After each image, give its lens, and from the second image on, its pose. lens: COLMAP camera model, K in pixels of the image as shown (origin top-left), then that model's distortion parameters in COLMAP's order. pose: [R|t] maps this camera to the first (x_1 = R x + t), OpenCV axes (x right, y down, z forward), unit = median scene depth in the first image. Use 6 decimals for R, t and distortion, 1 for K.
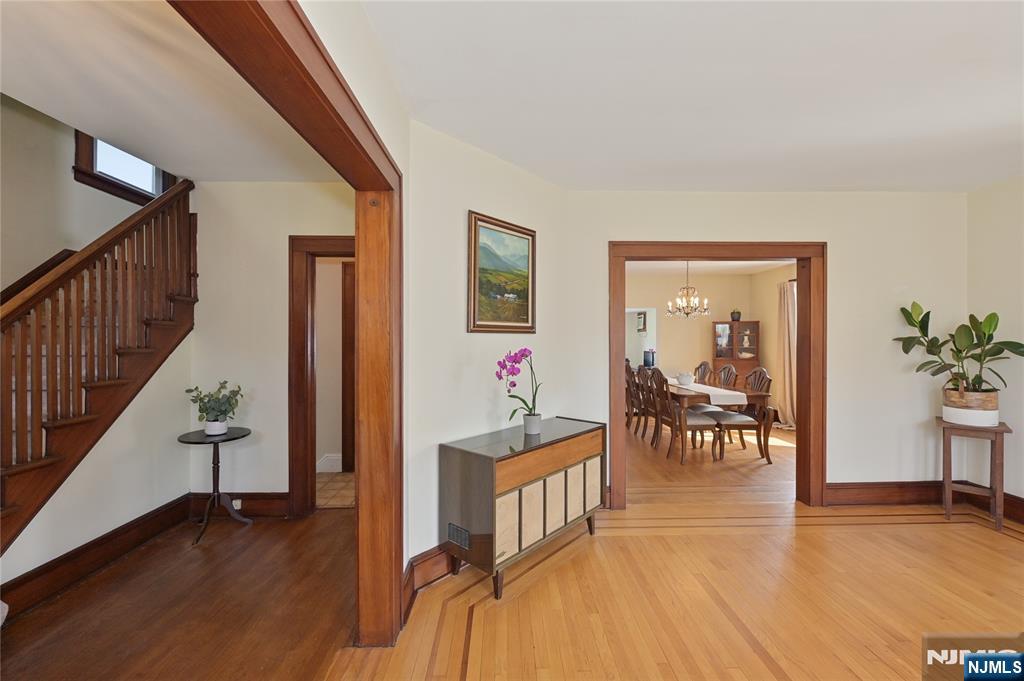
lens RADIAL K [[414.5, 0, 515.2], [0, 414.5, 339.6], [0, 0, 1]] dist [0.000078, 0.000187]
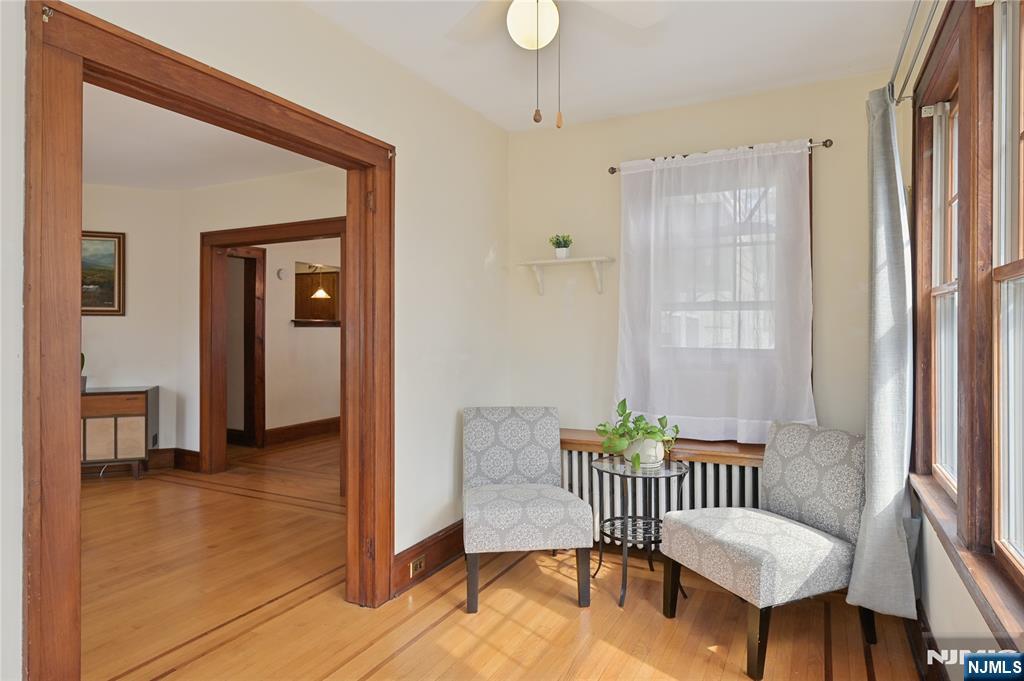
lens RADIAL K [[595.2, 0, 511.5], [0, 595.2, 336.5], [0, 0, 1]] dist [-0.017266, 0.000499]
pose [[0.880062, 0.007849, -0.474795, 1.818123], [-0.004311, 0.999954, 0.008540, 0.026017], [0.474840, -0.005469, 0.880055, -0.004693]]
